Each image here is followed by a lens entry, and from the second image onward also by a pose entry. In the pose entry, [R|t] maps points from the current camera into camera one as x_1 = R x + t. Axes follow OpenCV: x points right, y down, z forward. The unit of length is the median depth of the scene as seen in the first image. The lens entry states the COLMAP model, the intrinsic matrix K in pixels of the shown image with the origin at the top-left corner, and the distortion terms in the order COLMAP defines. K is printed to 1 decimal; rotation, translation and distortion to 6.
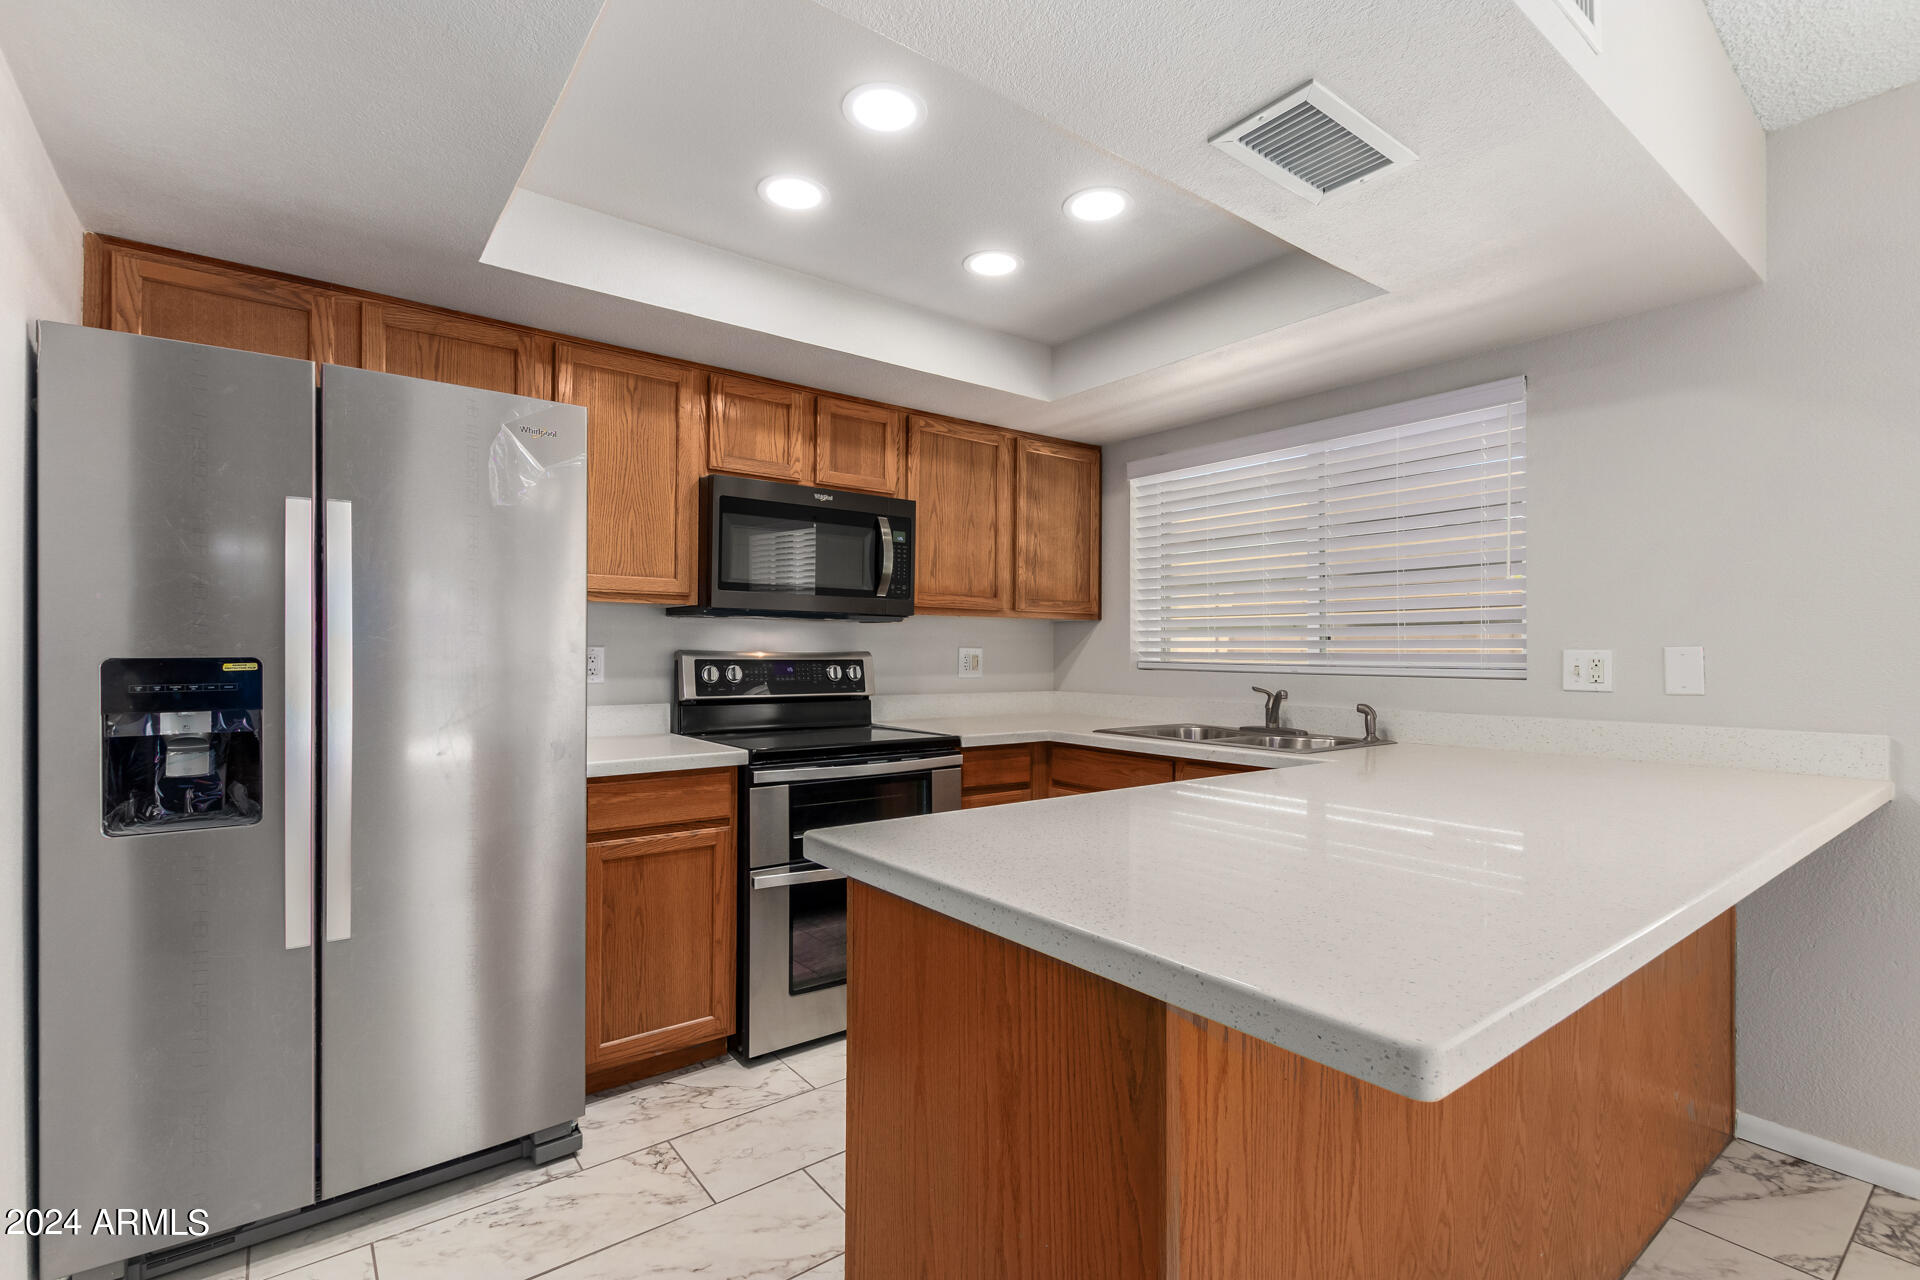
lens RADIAL K [[878.6, 0, 959.3], [0, 878.6, 648.0], [0, 0, 1]] dist [0.005681, -0.002121]
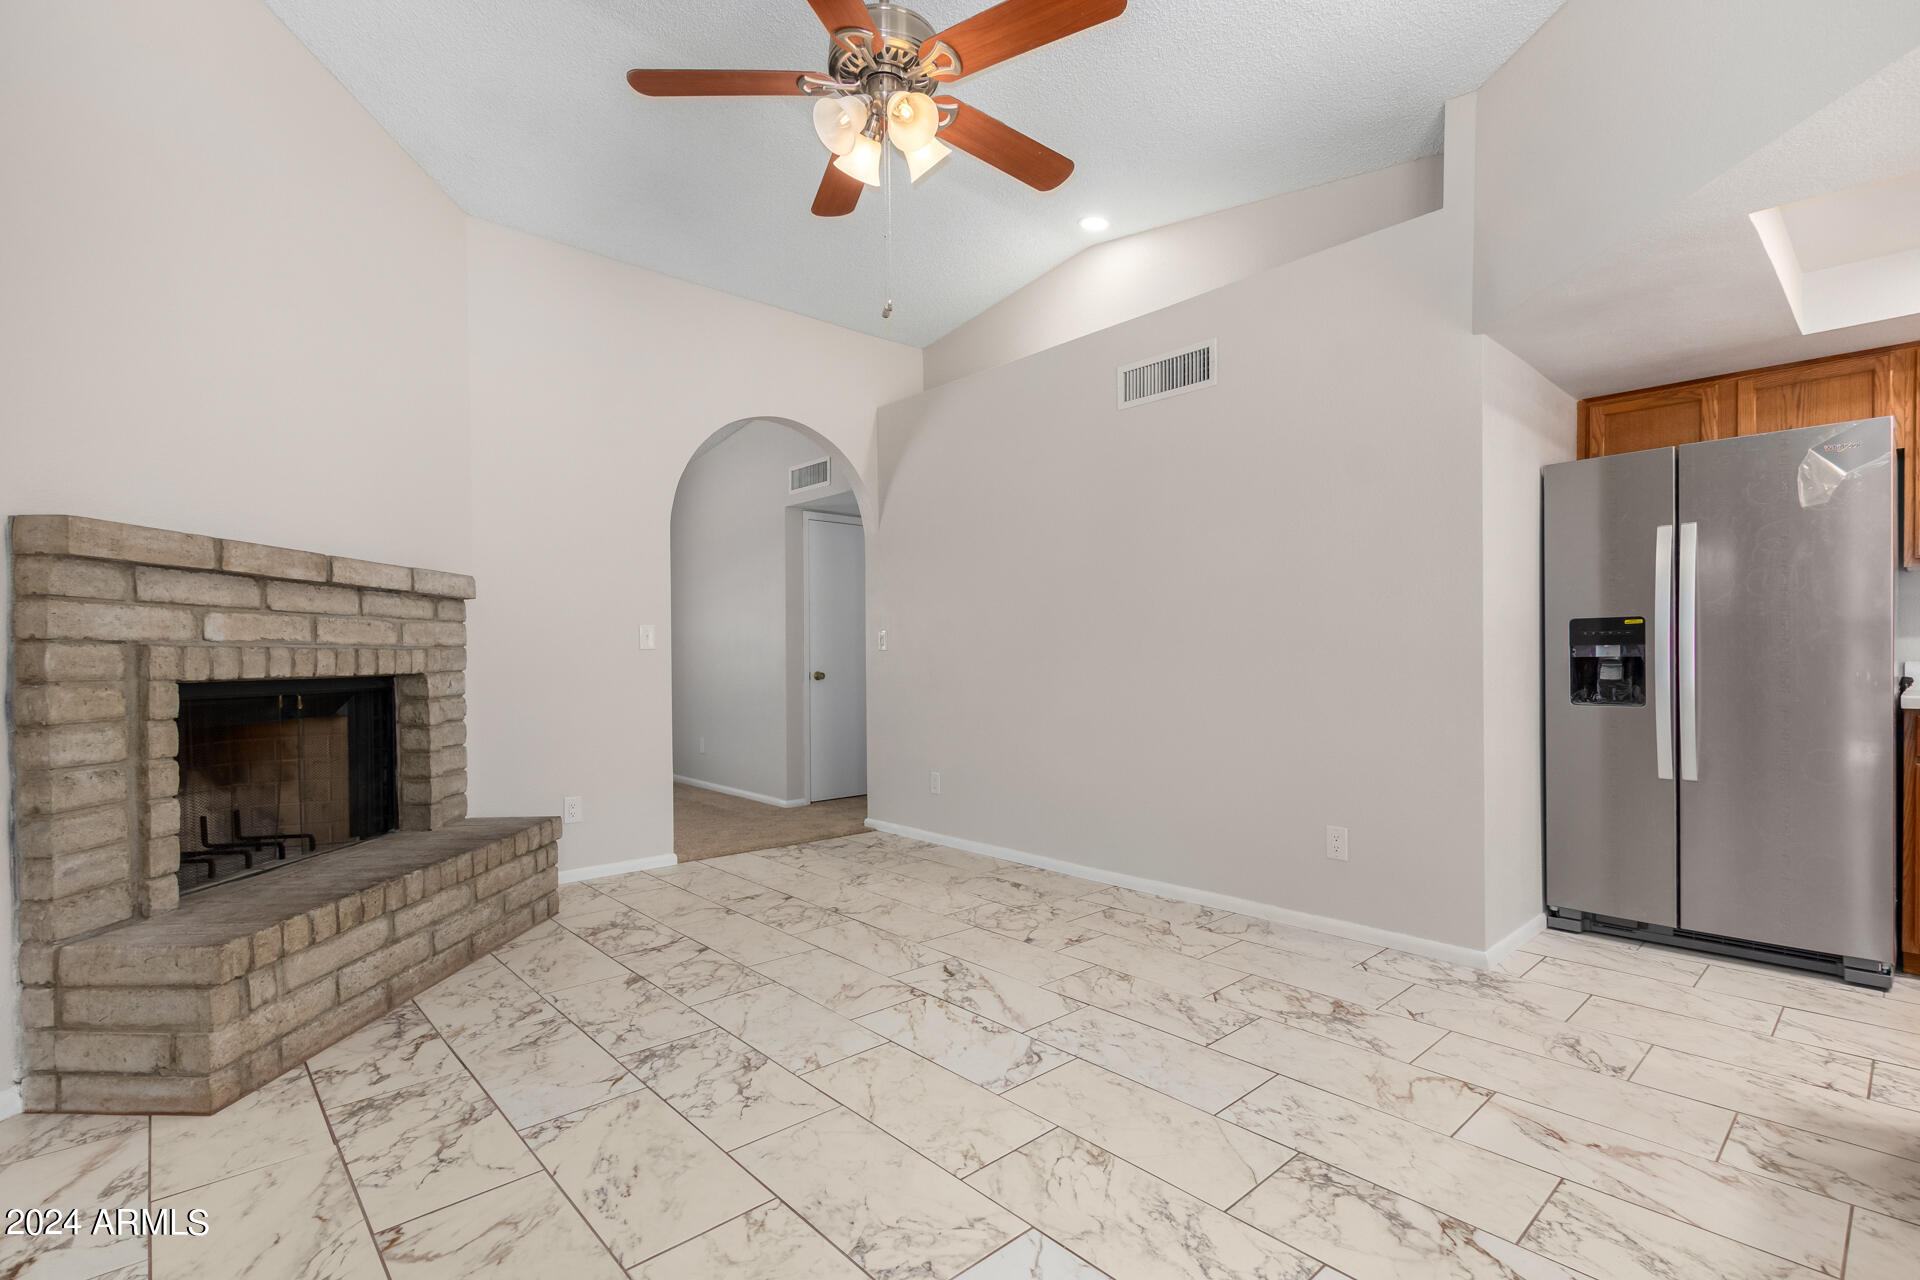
lens RADIAL K [[878.6, 0, 942.1], [0, 878.6, 664.5], [0, 0, 1]] dist [0.005681, -0.002121]
pose [[0.075547, 0.005847, -0.997125, 0.622269], [0.008043, 0.999947, 0.006473, 0.058769], [0.997110, -0.008509, 0.075496, -0.402227]]
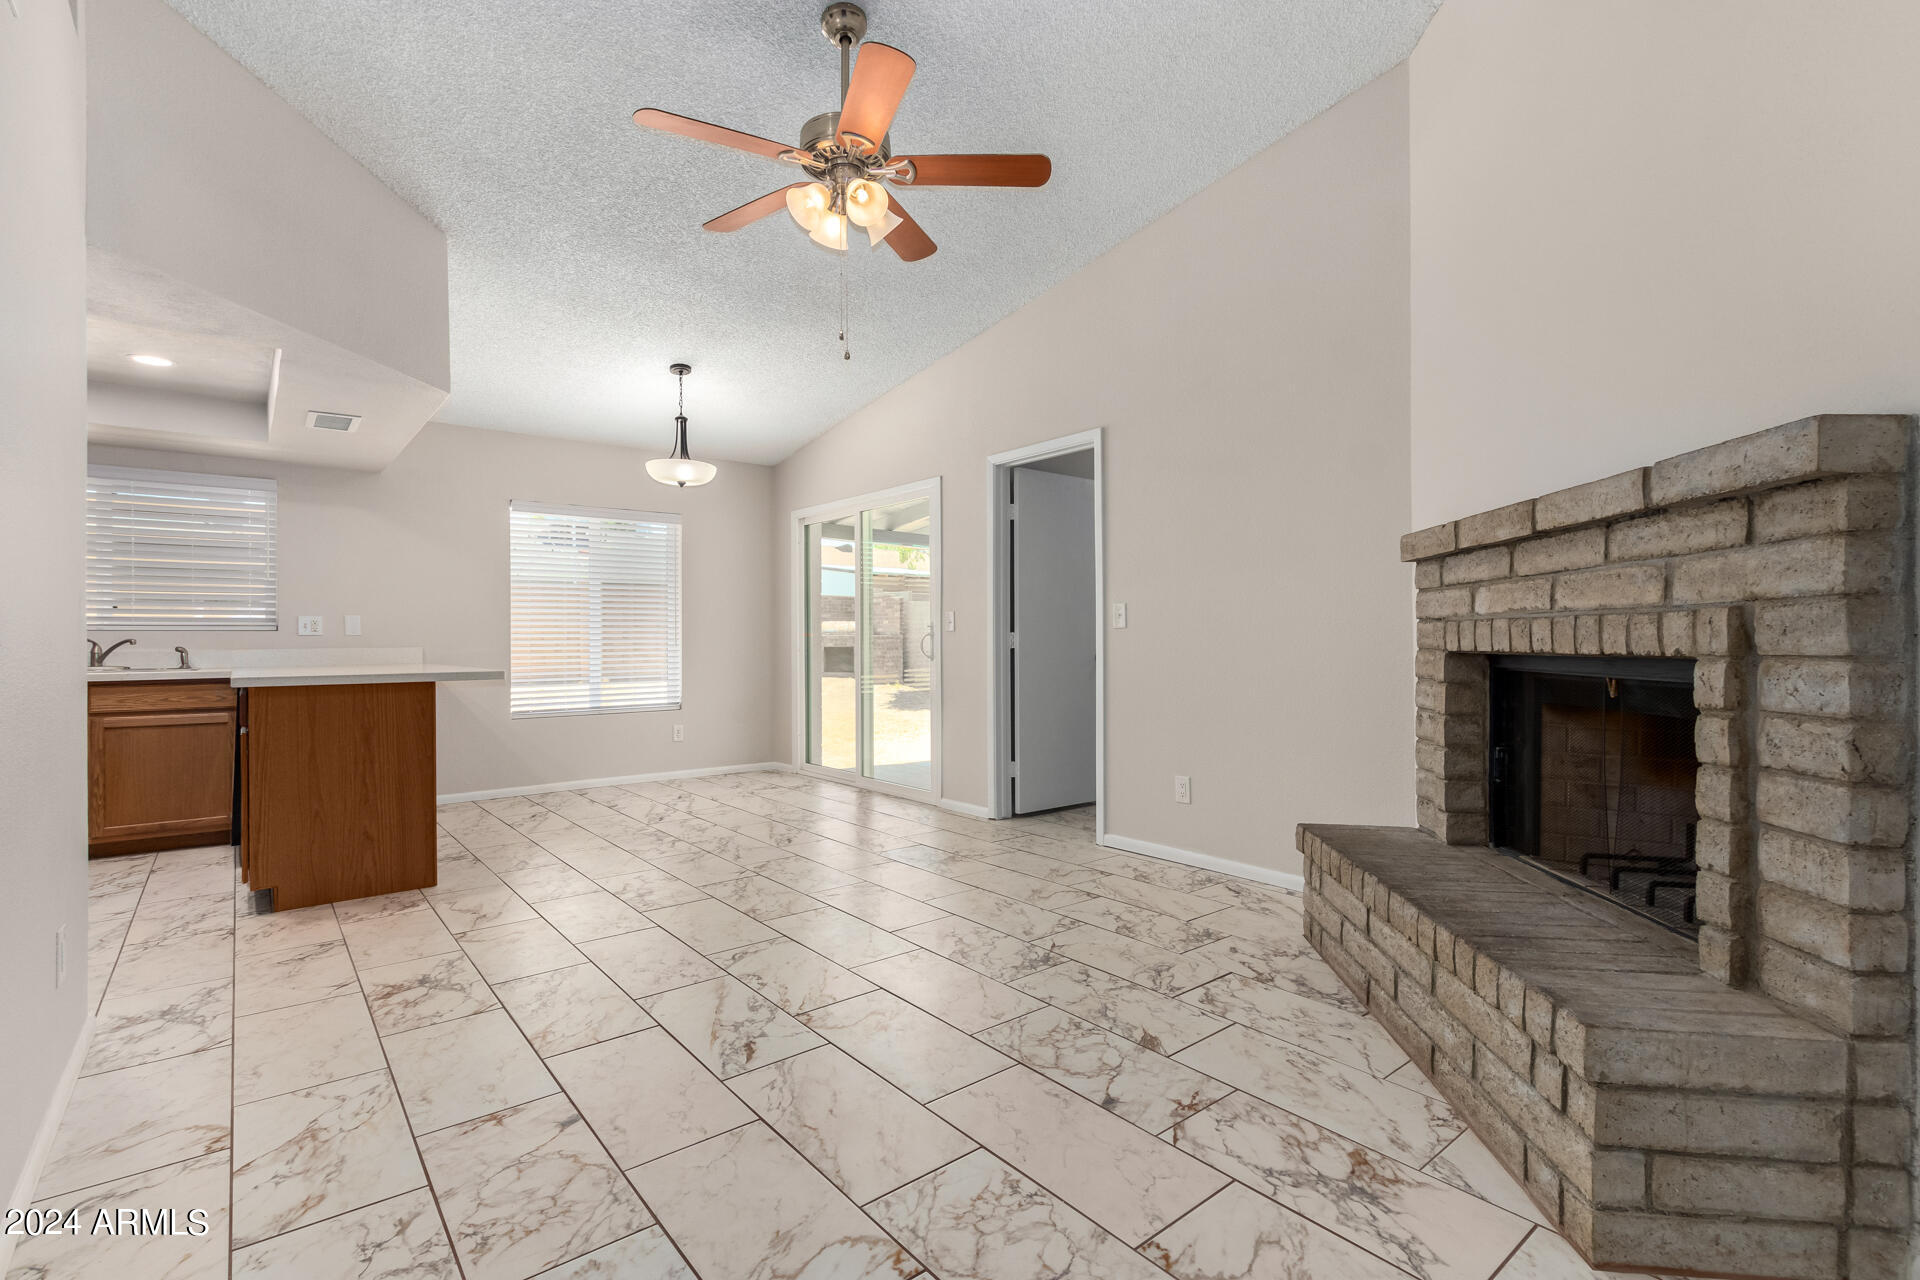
lens RADIAL K [[878.6, 0, 949.9], [0, 878.6, 646.7], [0, 0, 1]] dist [0.005681, -0.002121]
pose [[-0.026106, -0.009230, 0.999617, -1.418743], [0.003078, 0.999952, 0.009314, 0.058237], [-0.999654, 0.003320, -0.026076, -0.489642]]
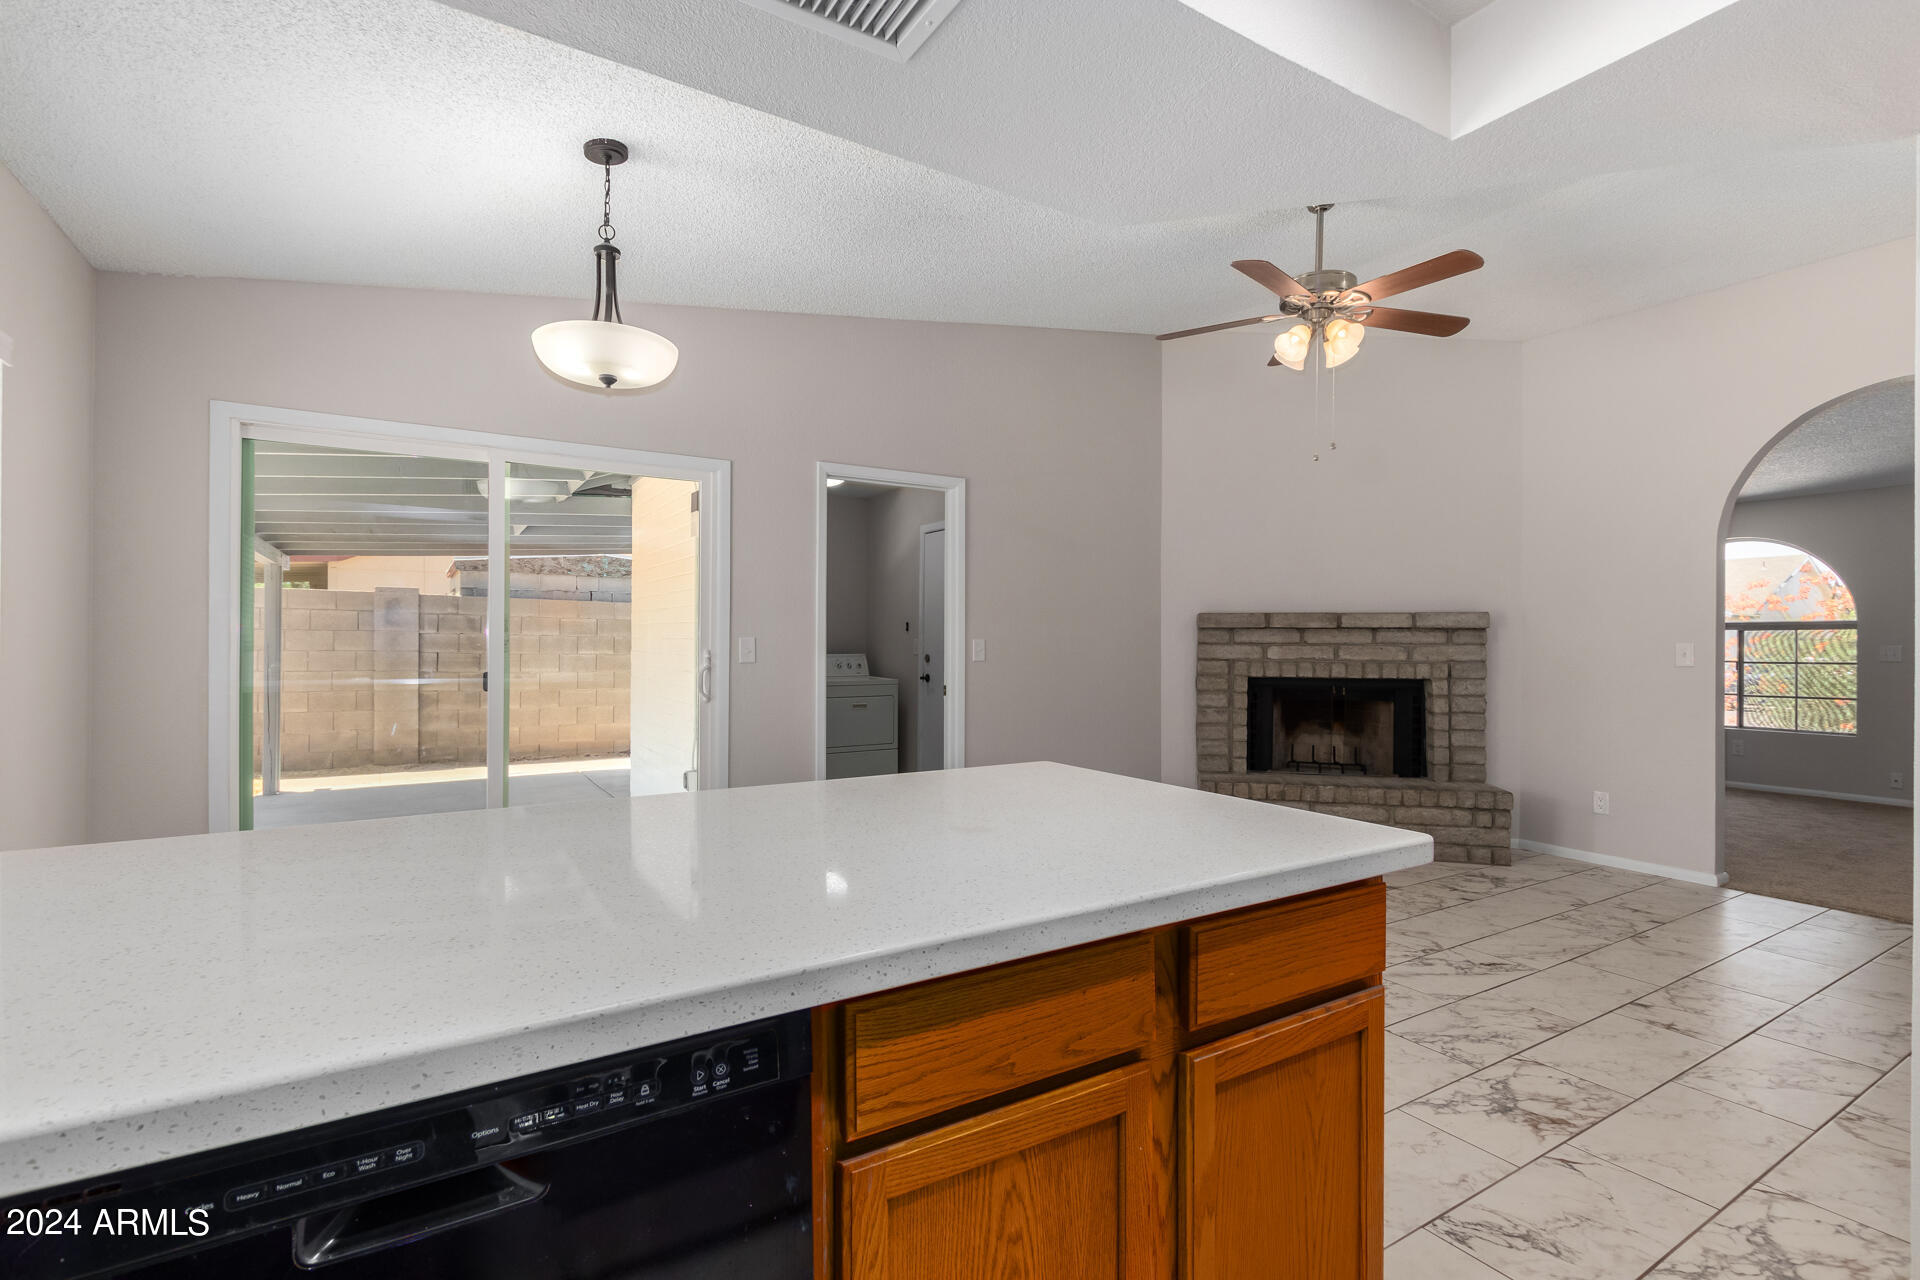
lens RADIAL K [[878.6, 0, 963.2], [0, 878.6, 639.9], [0, 0, 1]] dist [0.005681, -0.002121]
pose [[-0.995165, -0.008226, 0.097872, 0.127608], [-0.008827, 0.999945, -0.005713, 0.004410], [-0.097820, -0.006550, -0.995183, 1.072060]]
